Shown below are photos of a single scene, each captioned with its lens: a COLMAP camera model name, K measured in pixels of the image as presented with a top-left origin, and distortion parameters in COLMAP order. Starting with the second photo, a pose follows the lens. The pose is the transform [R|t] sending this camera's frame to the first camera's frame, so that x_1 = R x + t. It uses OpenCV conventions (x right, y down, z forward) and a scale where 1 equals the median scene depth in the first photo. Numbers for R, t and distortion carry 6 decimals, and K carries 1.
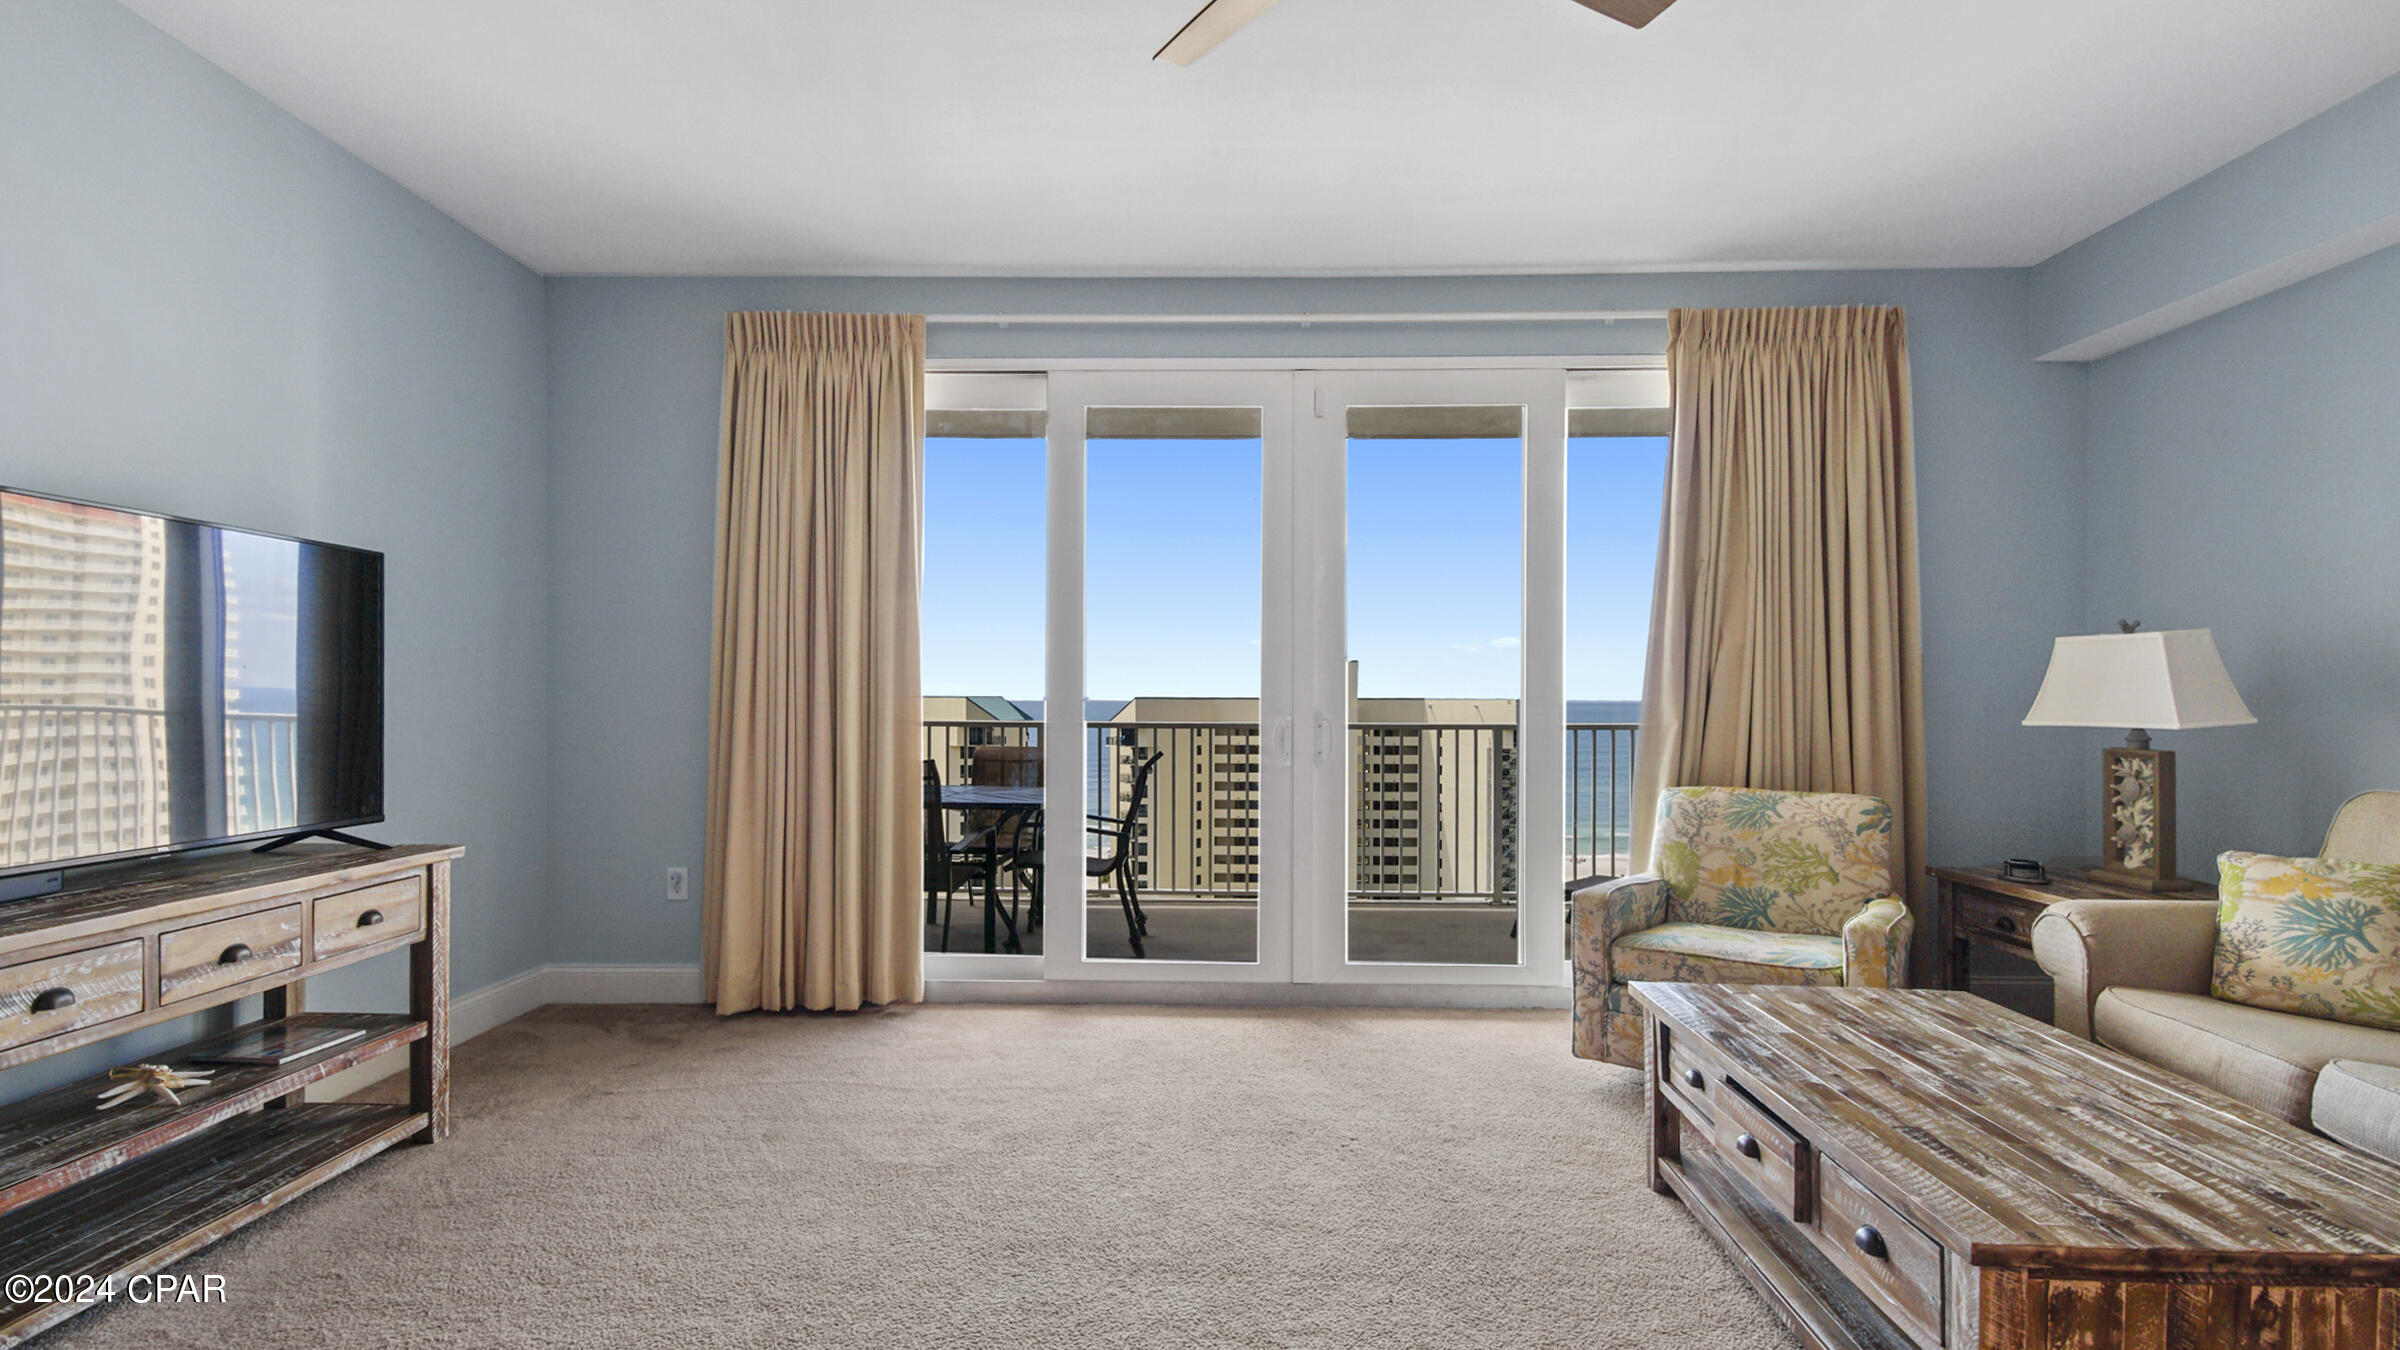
lens RADIAL K [[1083.0, 0, 1184.1], [0, 1083.0, 697.0], [0, 0, 1]] dist [0.030224, -0.017650]
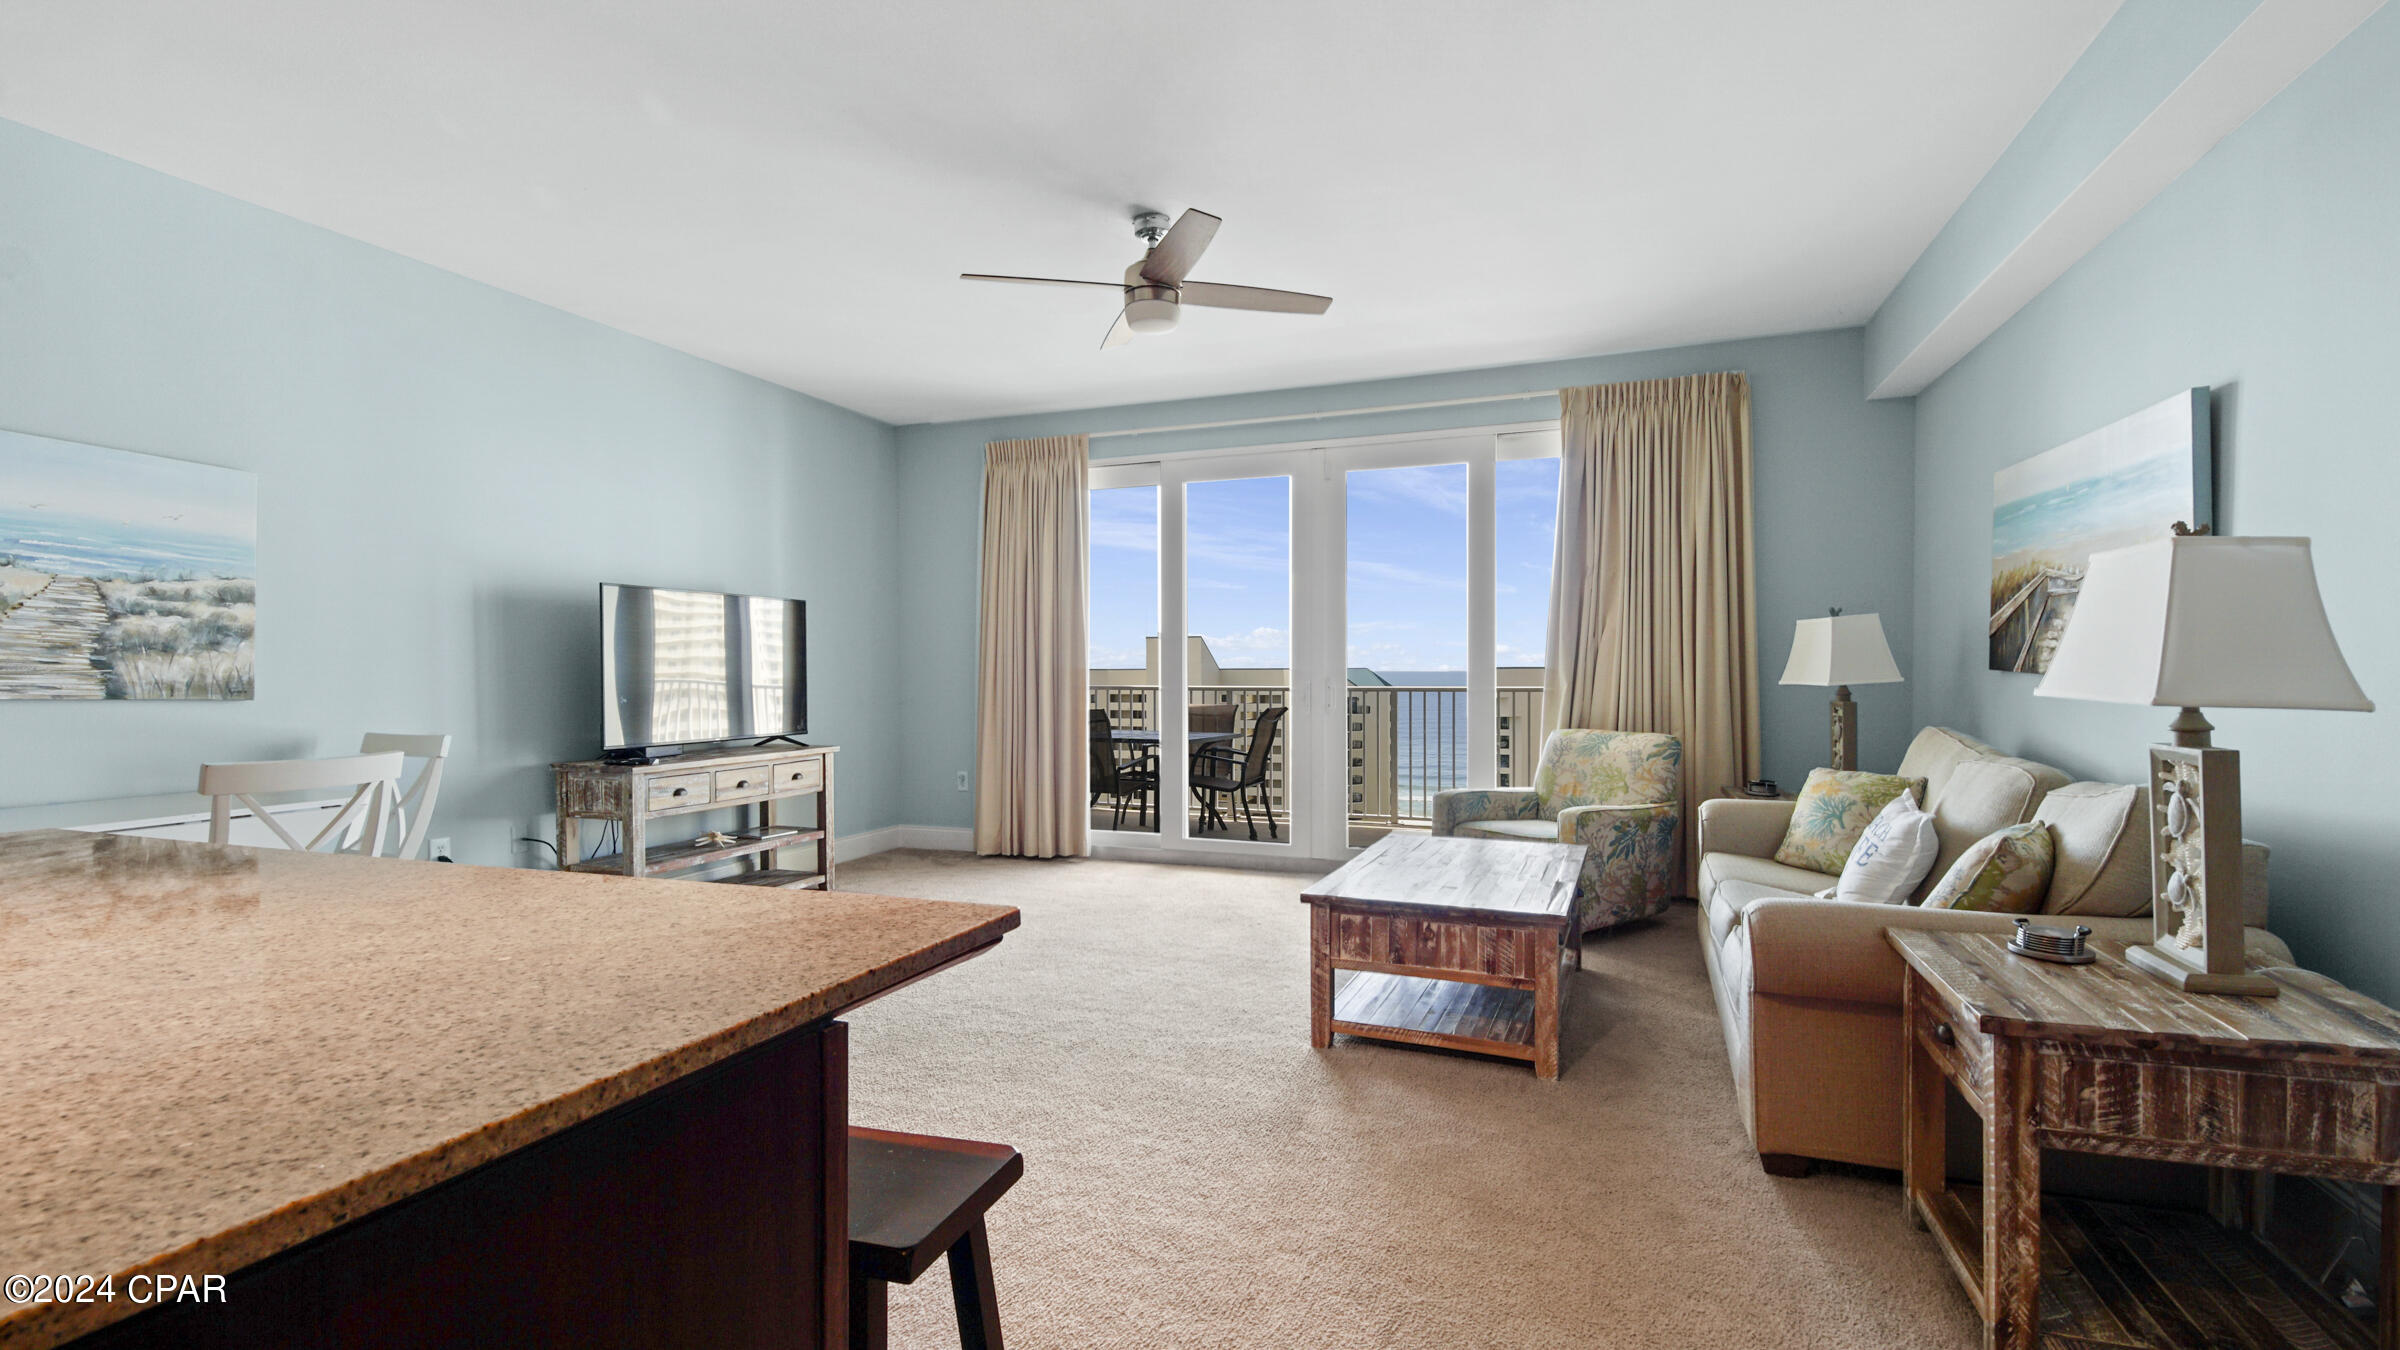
lens RADIAL K [[1083.0, 0, 1188.2], [0, 1083.0, 678.3], [0, 0, 1]] dist [0.030224, -0.017650]
pose [[0.937112, -0.004731, -0.348996, 0.562872], [0.008485, 0.999921, 0.009229, -0.000907], [0.348925, -0.011610, 0.937079, -0.565465]]
